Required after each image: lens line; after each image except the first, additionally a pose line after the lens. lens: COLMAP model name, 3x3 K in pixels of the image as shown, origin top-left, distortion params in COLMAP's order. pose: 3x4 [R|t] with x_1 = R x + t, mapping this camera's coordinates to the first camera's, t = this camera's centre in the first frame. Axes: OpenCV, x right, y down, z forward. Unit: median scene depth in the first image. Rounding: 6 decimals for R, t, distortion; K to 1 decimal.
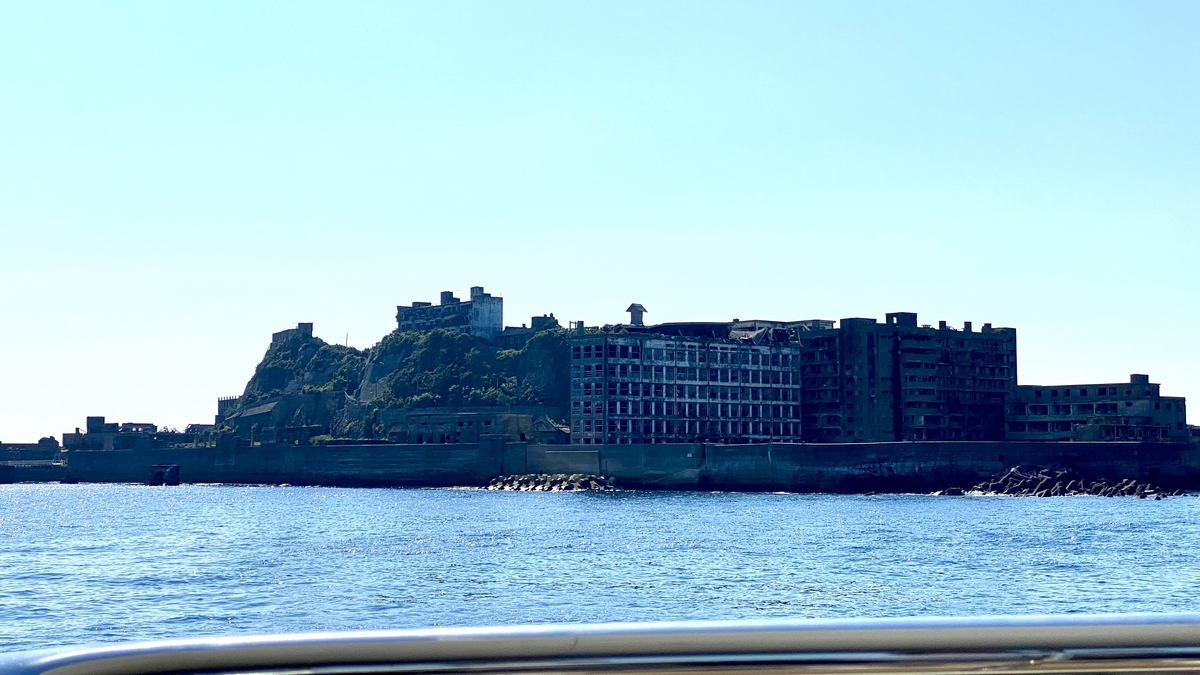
lens RADIAL K [[1794.1, 0, 600.0], [0, 1794.1, 337.5], [0, 0, 1]] dist [0.130903, 0.001064]
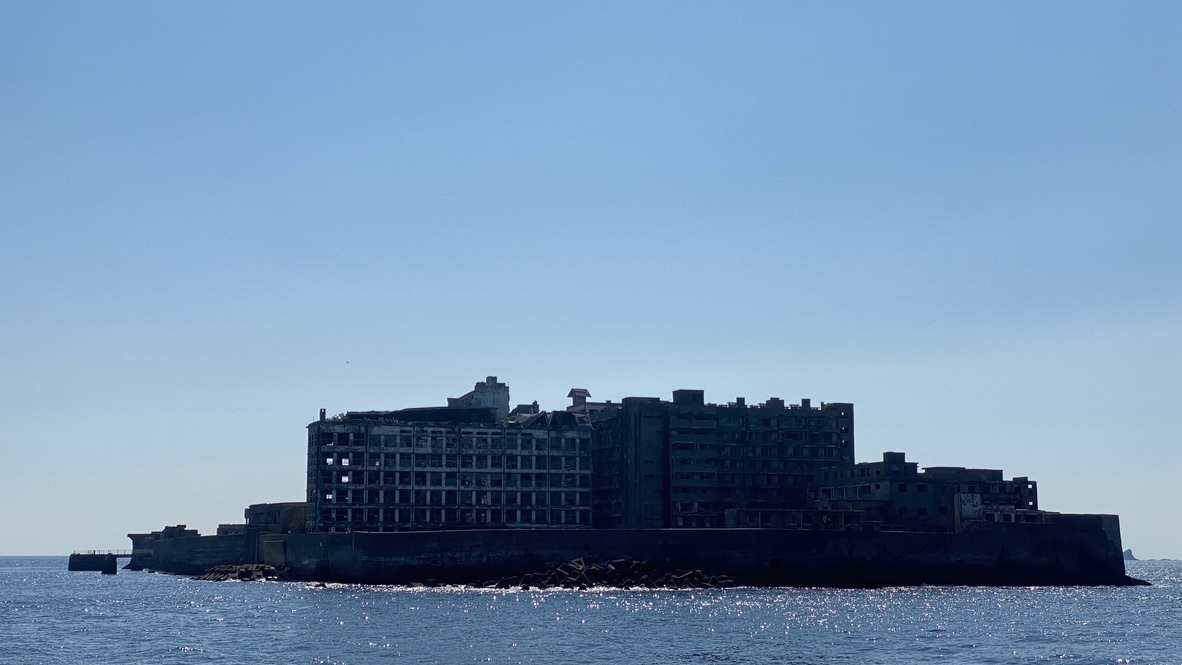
lens RADIAL K [[1783.5, 0, 591.0], [0, 1783.5, 332.5], [0, 0, 1]] dist [0.023258, -0.008946]
pose [[0.924915, -0.043441, -0.377684, 0.487633], [0.022863, 0.998008, -0.058802, 0.009774], [0.379486, 0.045752, 0.924066, 0.137996]]
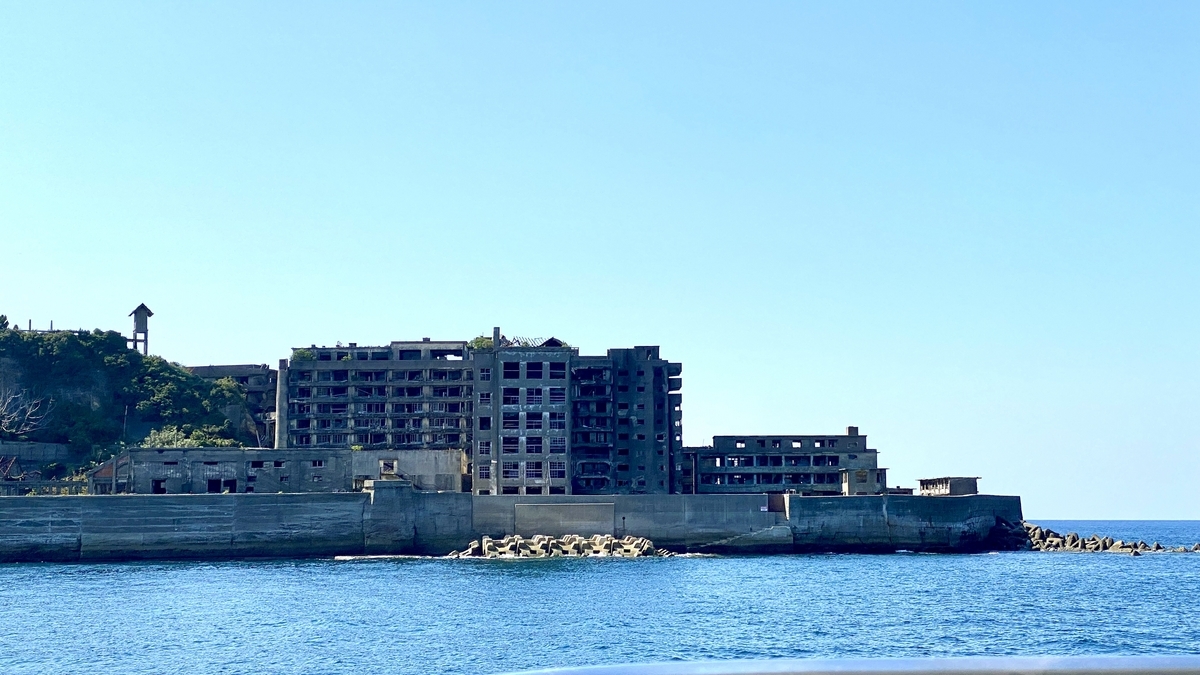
lens RADIAL K [[1794.1, 0, 600.0], [0, 1794.1, 337.5], [0, 0, 1]] dist [0.130903, 0.001064]
pose [[0.629524, 0.075052, 0.773348, -0.542728], [-0.048374, 0.997179, -0.057396, 0.034375], [-0.775474, -0.001278, 0.631379, 0.486487]]
